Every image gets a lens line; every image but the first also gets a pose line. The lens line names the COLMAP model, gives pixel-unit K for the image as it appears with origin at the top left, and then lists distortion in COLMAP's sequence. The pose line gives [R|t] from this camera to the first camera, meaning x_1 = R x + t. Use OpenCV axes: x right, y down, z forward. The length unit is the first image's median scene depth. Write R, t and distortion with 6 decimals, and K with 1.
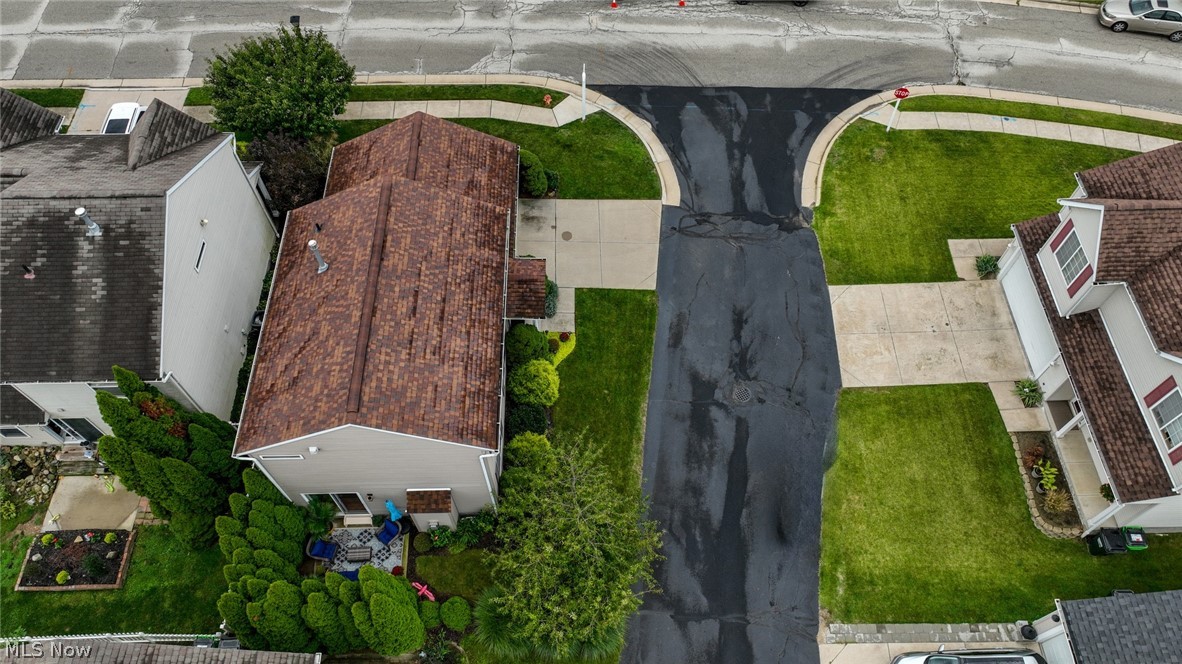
lens RADIAL K [[830.7, 0, 591.0], [0, 830.7, 332.0], [0, 0, 1]] dist [0.002504, 0.009488]
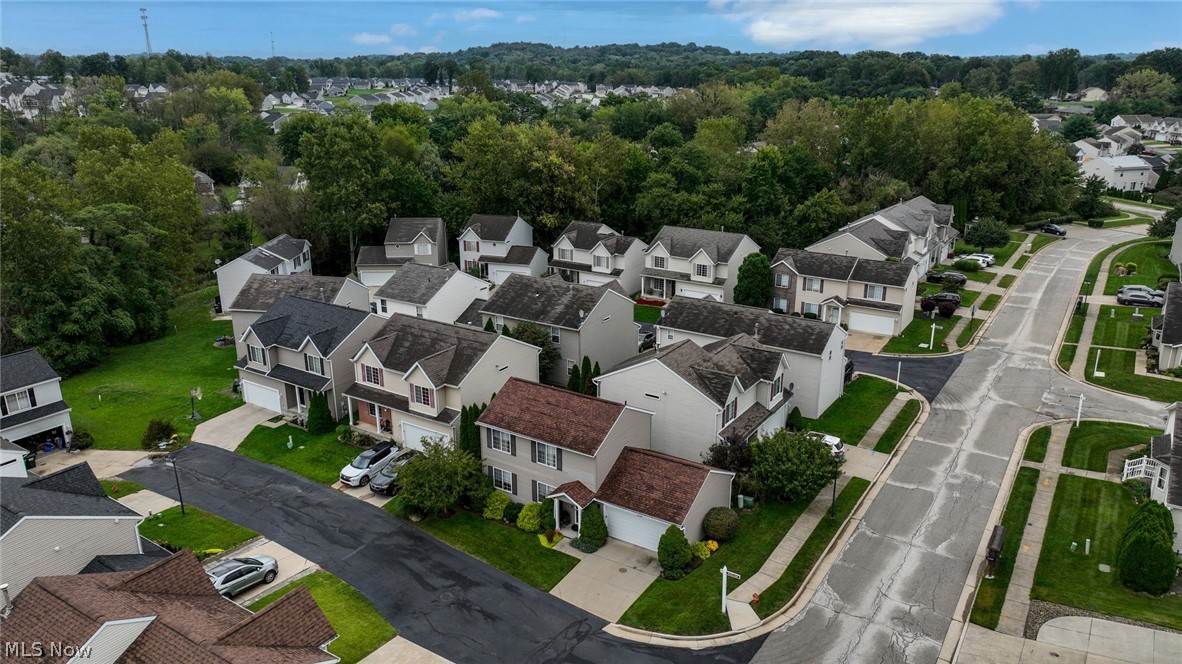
lens RADIAL K [[830.7, 0, 591.0], [0, 830.7, 332.0], [0, 0, 1]] dist [0.002504, 0.009488]
pose [[-0.559966, 0.257109, -0.787612, 0.946163], [-0.700224, 0.361269, 0.615769, -1.031697], [0.442860, 0.896314, -0.022264, 0.650028]]
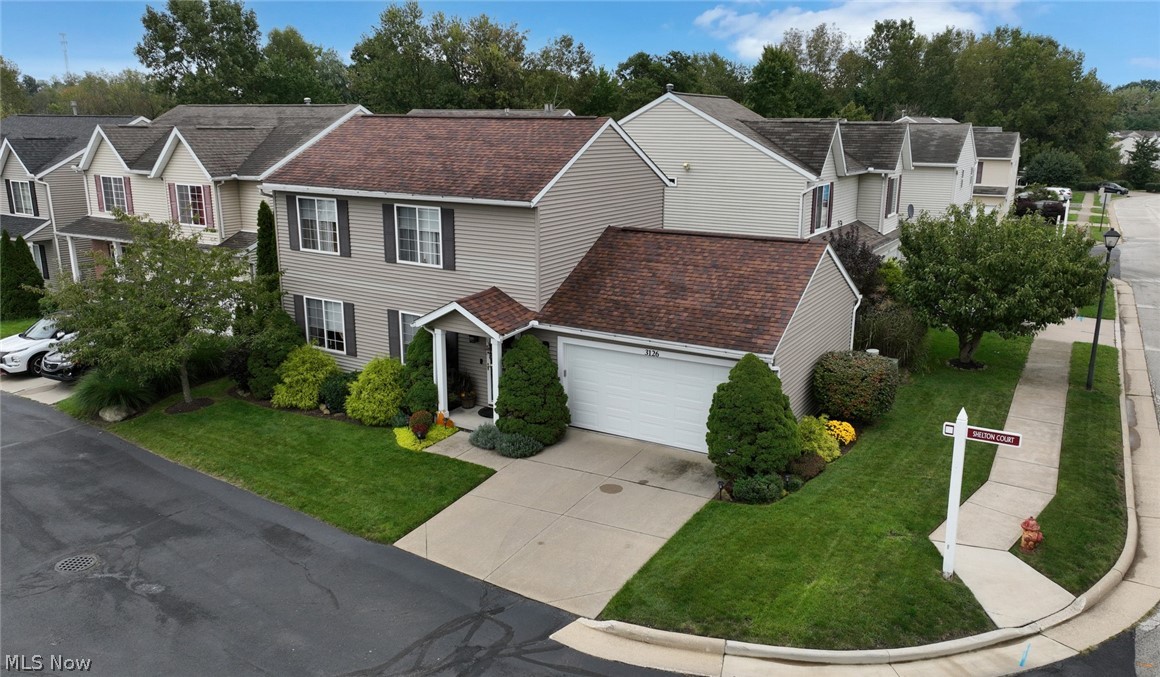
lens RADIAL K [[858.0, 0, 602.4], [0, 858.0, 337.6], [0, 0, 1]] dist [0.003535, 0.004094]
pose [[-0.511219, 0.204524, -0.834761, 0.367374], [-0.732706, 0.403951, 0.547691, -0.414964], [0.449218, 0.891624, -0.056652, 0.932261]]
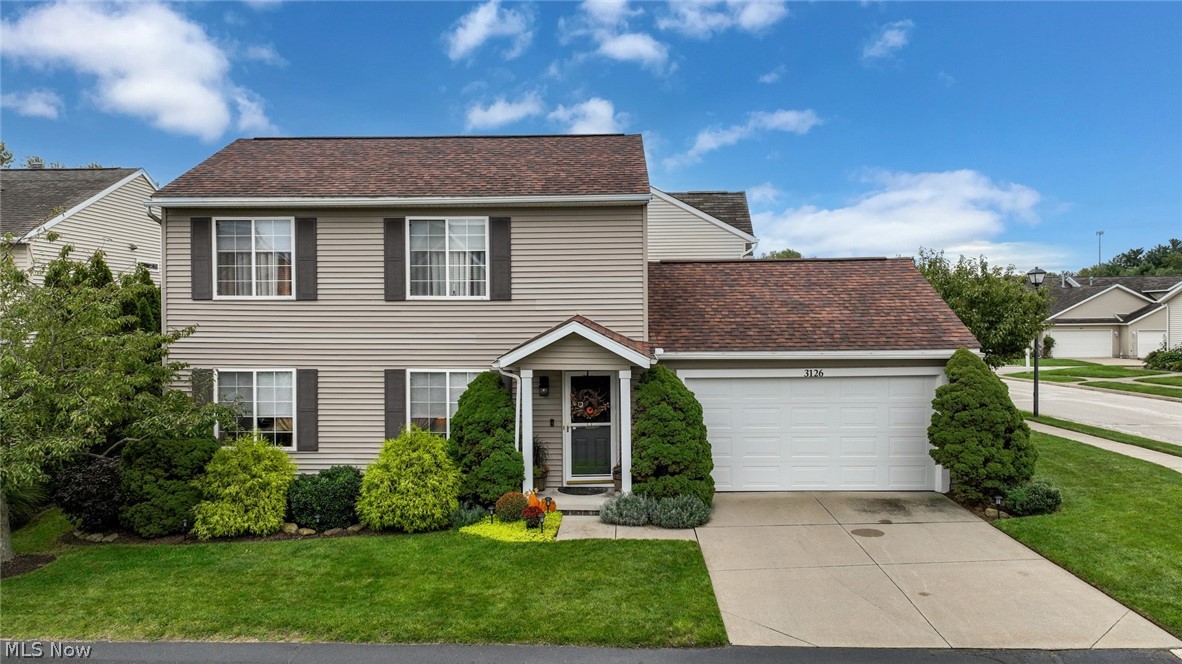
lens RADIAL K [[830.7, 0, 591.0], [0, 830.7, 332.0], [0, 0, 1]] dist [0.002504, 0.009488]
pose [[-0.044692, 0.014516, -0.998895, 0.333955], [-0.842654, 0.536529, 0.045499, -0.075914], [0.536597, 0.843757, -0.011746, 0.851029]]
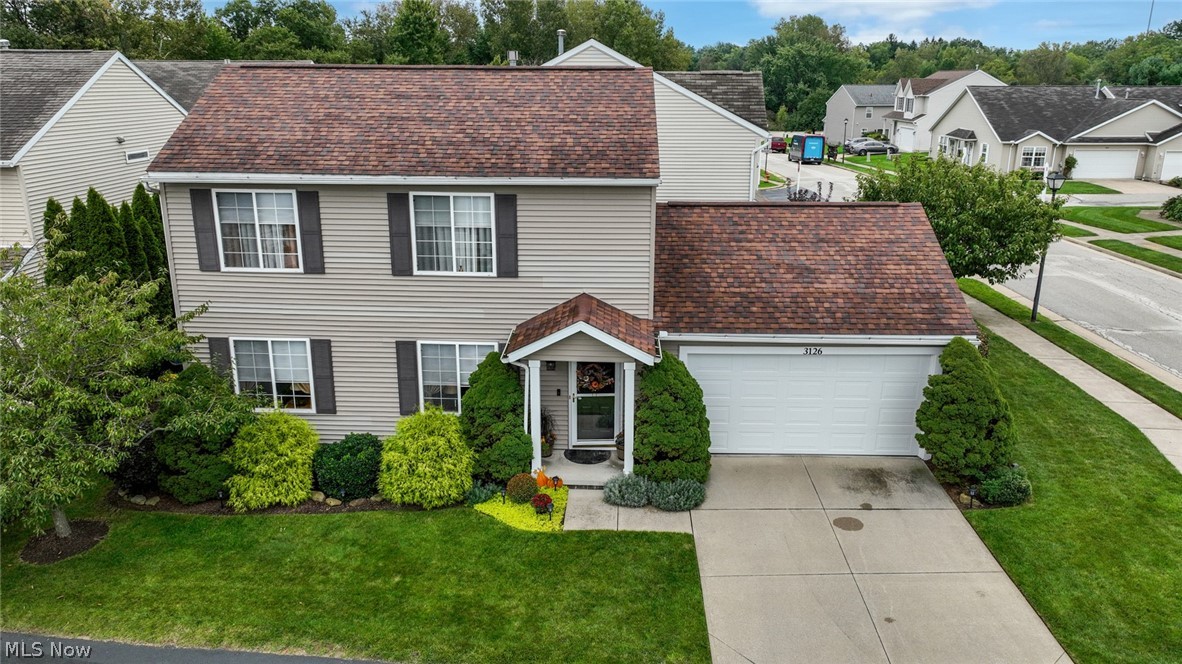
lens RADIAL K [[850.4, 0, 591.0], [0, 850.4, 332.0], [0, 0, 1]] dist [0.003846, 0.006126]
pose [[-0.047983, 0.283060, -0.957901, 0.336327], [-0.848050, 0.495143, 0.188795, -0.131420], [0.527739, 0.821407, 0.216291, 0.758691]]
